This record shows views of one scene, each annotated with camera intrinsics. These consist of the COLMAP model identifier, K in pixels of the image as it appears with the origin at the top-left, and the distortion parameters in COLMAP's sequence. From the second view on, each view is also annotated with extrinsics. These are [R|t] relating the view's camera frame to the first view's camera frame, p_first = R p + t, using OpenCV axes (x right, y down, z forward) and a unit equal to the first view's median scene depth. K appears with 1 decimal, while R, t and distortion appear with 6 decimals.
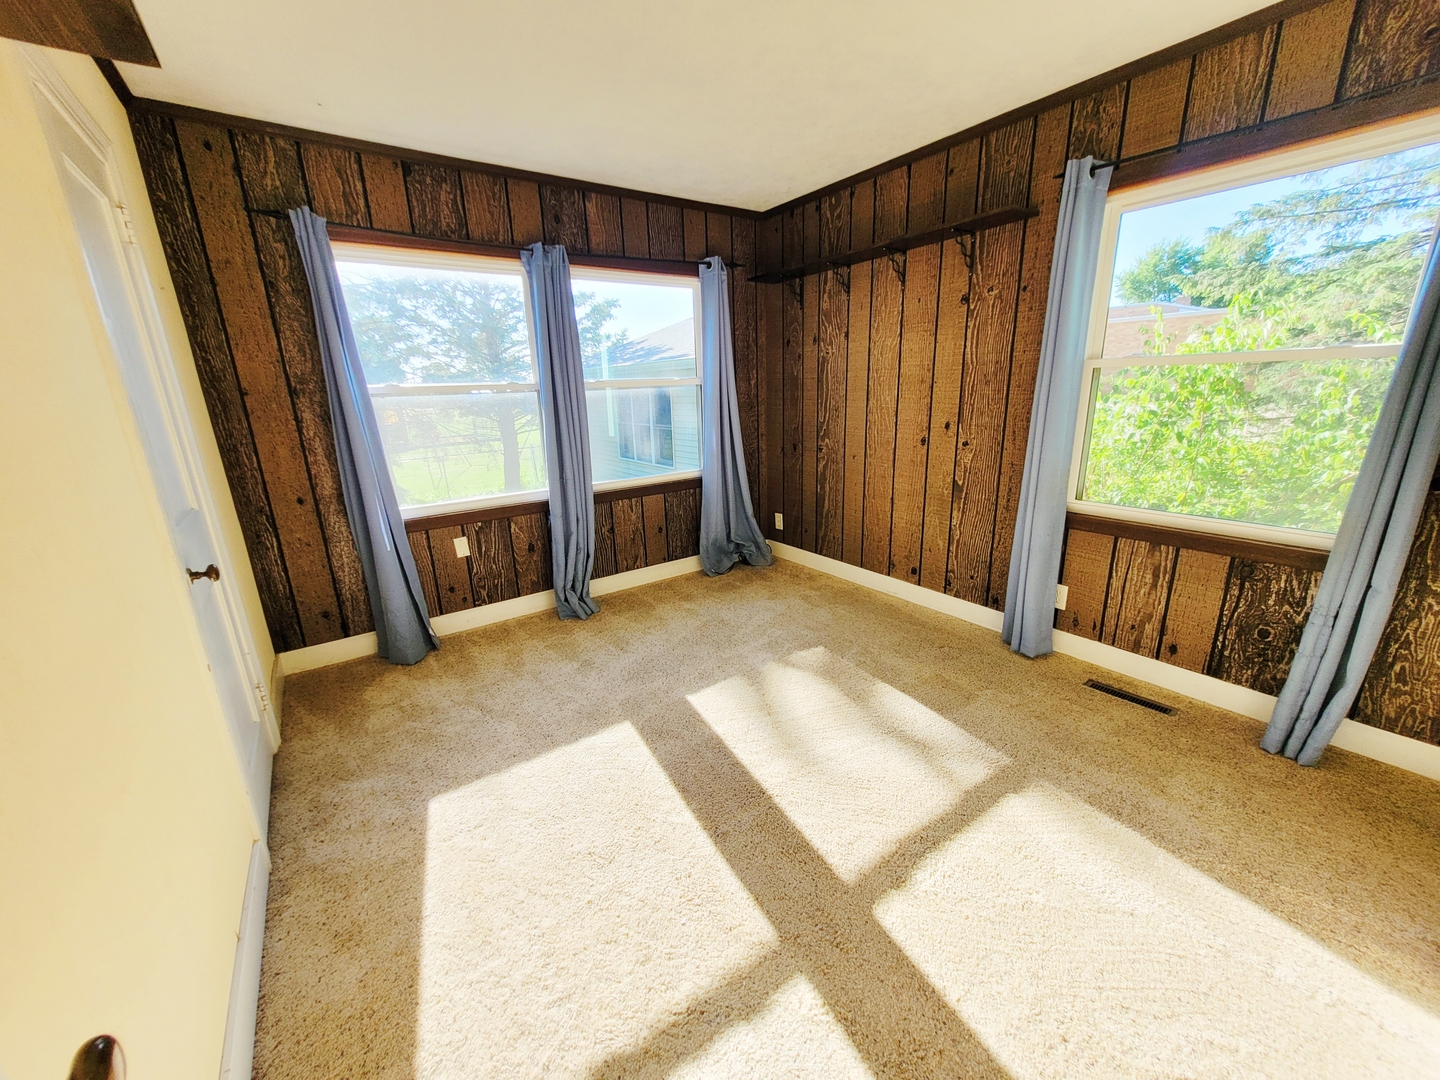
lens RADIAL K [[558.4, 0, 718.1], [0, 558.4, 539.1], [0, 0, 1]] dist [0.000324, 0.000512]
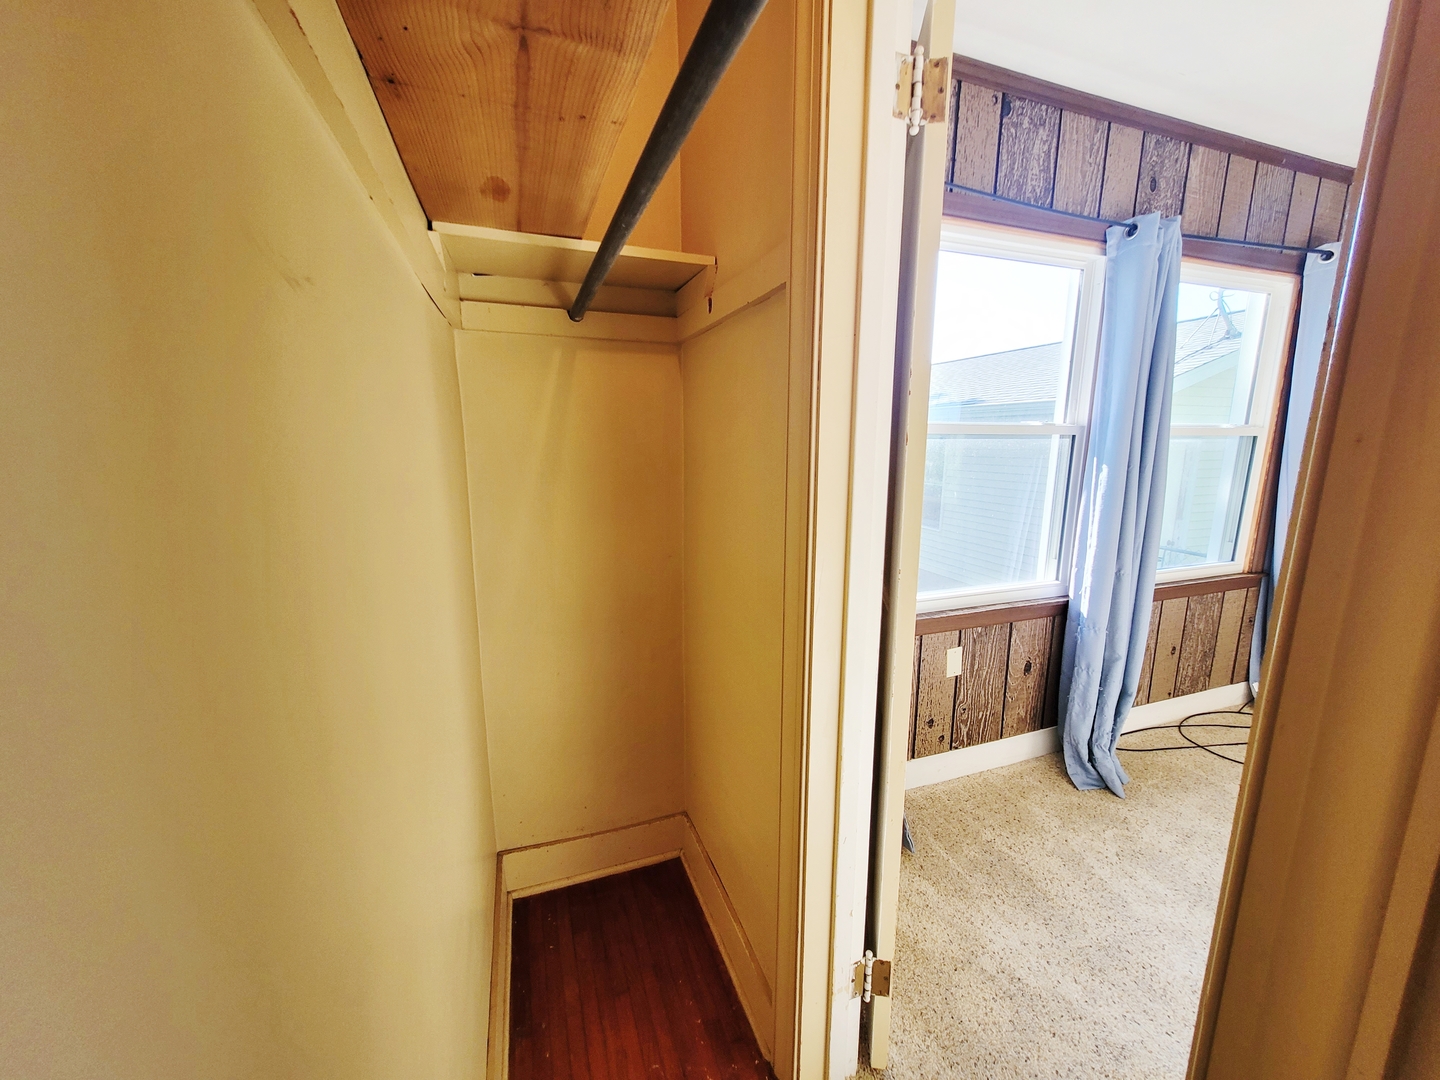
lens RADIAL K [[558.4, 0, 722.1], [0, 558.4, 538.5], [0, 0, 1]] dist [0.000324, 0.000512]
pose [[0.962718, 0.087095, -0.256102, -0.571601], [-0.106343, 0.992378, -0.062270, -0.062056], [0.248727, 0.087183, 0.964642, 0.271910]]
